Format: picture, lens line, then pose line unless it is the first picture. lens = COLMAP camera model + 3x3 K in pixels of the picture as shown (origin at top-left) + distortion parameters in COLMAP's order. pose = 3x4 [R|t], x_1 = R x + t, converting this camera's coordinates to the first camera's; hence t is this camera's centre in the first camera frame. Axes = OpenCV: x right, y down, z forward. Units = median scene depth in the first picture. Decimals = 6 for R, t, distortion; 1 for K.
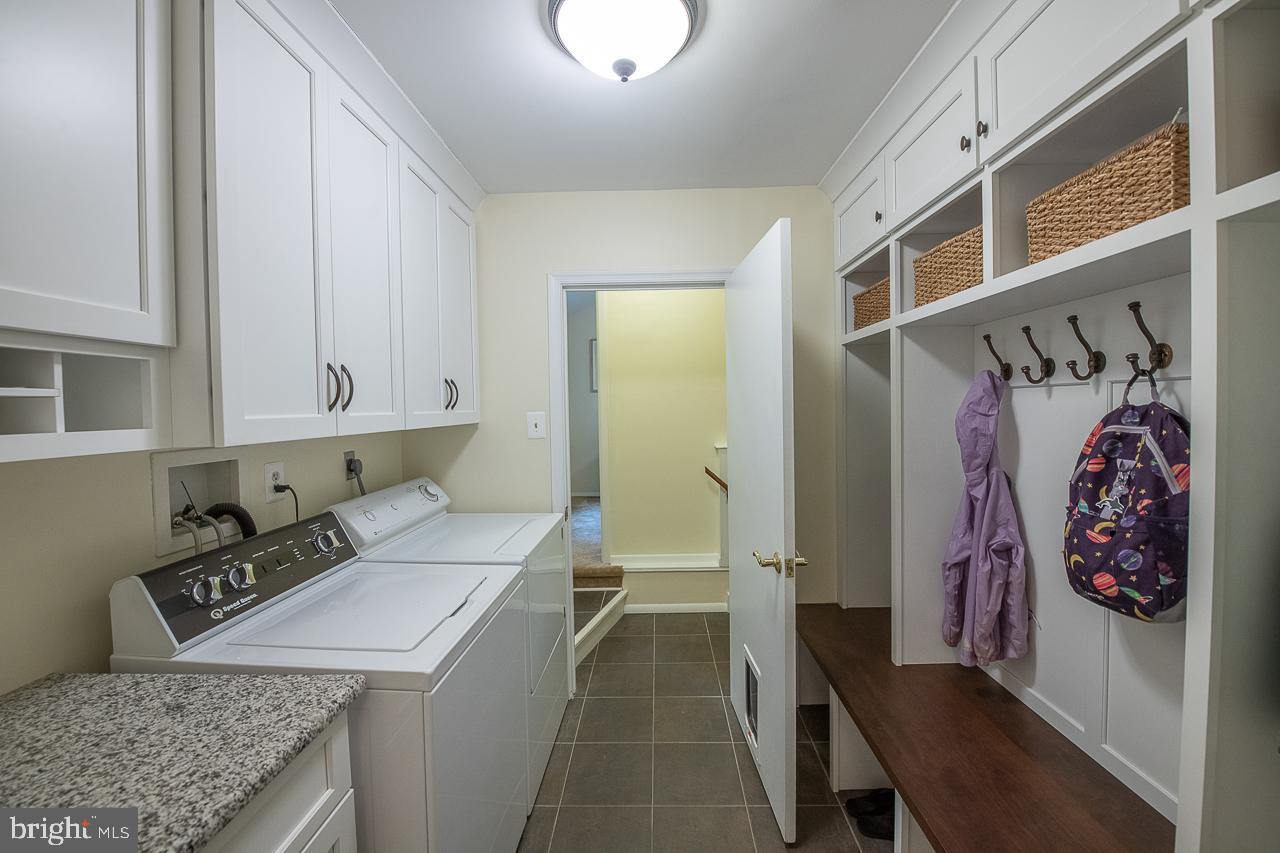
lens RADIAL K [[506.5, 0, 634.6], [0, 506.5, 420.6], [0, 0, 1]] dist [-0.016989, -0.002295]
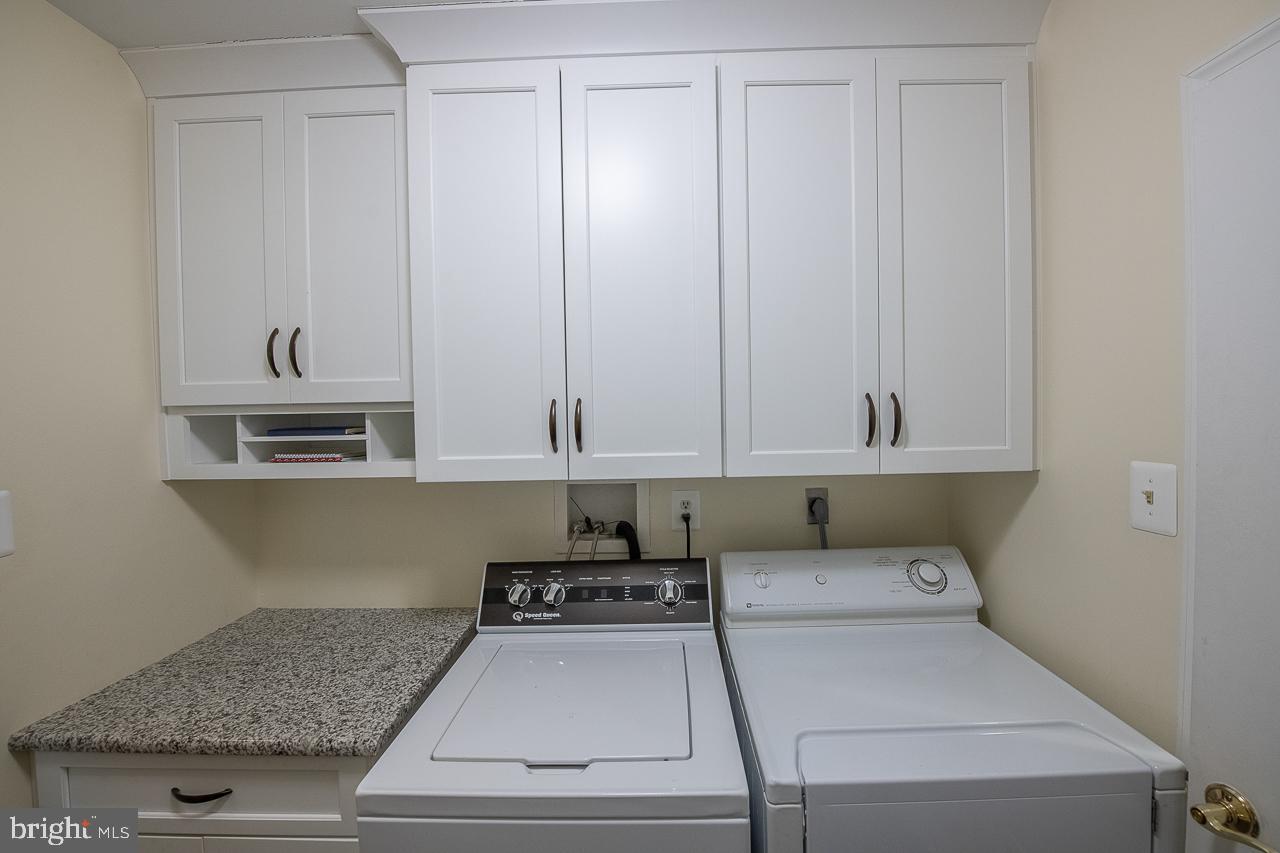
lens RADIAL K [[506.5, 0, 638.4], [0, 506.5, 421.7], [0, 0, 1]] dist [-0.016989, -0.002295]
pose [[0.026344, 0.046139, -0.998588, 0.336045], [-0.005092, 0.998928, 0.046021, -0.126537], [0.999640, 0.003872, 0.026551, 1.228692]]
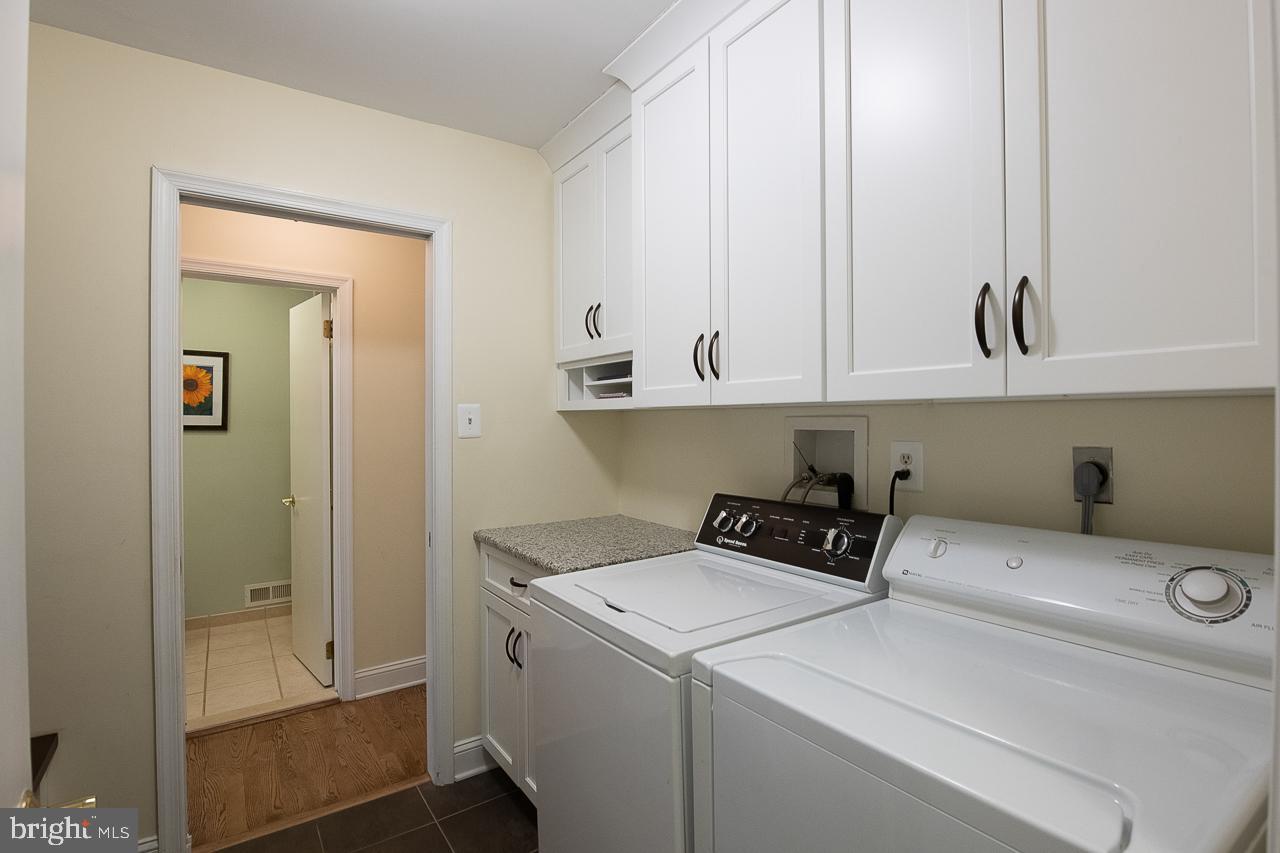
lens RADIAL K [[606.2, 0, 646.5], [0, 606.2, 420.9], [0, 0, 1]] dist [-0.004305, -0.000459]
pose [[-0.794442, 0.023350, -0.606891, 0.260663], [0.003353, 0.999414, 0.034063, 0.024305], [0.607331, 0.025026, -0.794055, 2.091946]]
